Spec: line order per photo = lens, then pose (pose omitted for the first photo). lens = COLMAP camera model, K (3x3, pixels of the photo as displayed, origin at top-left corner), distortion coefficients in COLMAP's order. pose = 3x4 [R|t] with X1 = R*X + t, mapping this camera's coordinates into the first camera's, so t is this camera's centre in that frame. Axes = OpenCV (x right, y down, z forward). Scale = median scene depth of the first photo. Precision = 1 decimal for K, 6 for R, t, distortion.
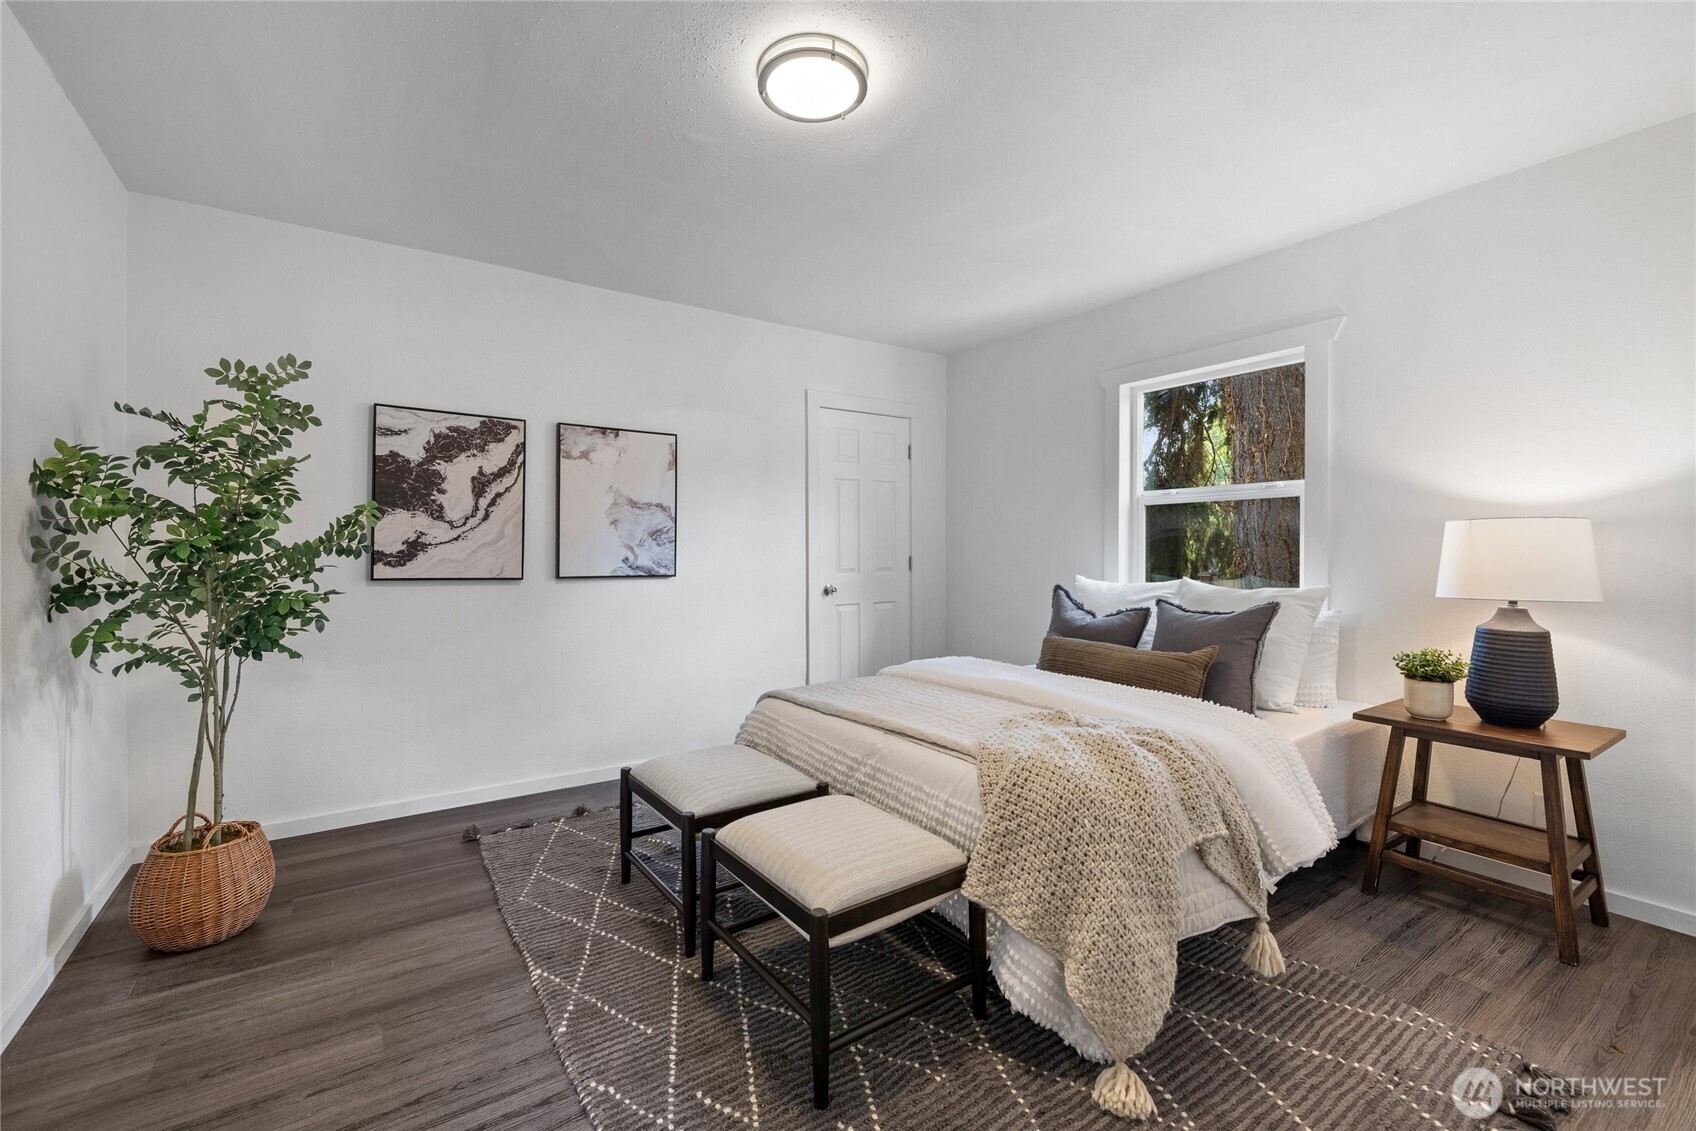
lens RADIAL K [[711.2, 0, 842.2], [0, 711.2, 567.7], [0, 0, 1]] dist [0.000363, 0.000440]
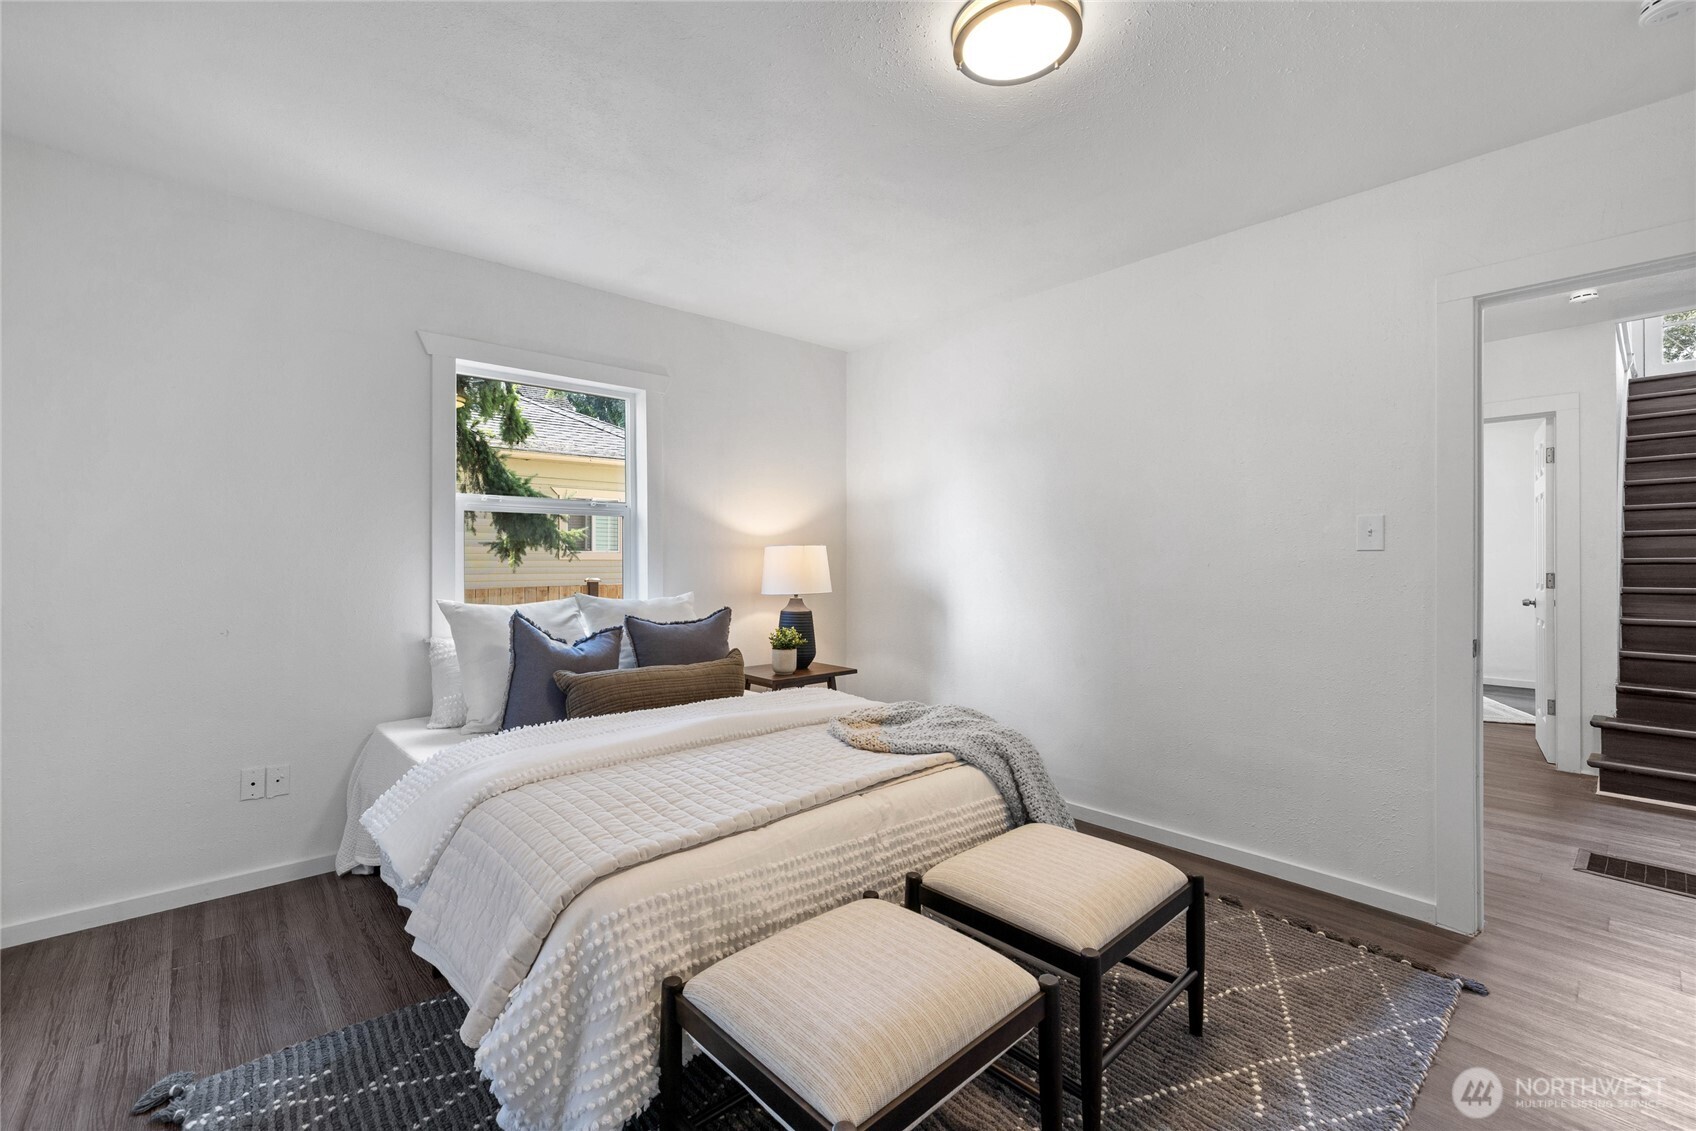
lens RADIAL K [[711.2, 0, 846.4], [0, 711.2, 556.9], [0, 0, 1]] dist [0.000363, 0.000440]
pose [[-0.135762, 0.000464, 0.990741, -0.744156], [0.010910, 0.999940, 0.001026, -0.042330], [-0.990681, 0.010948, -0.135759, 1.118270]]
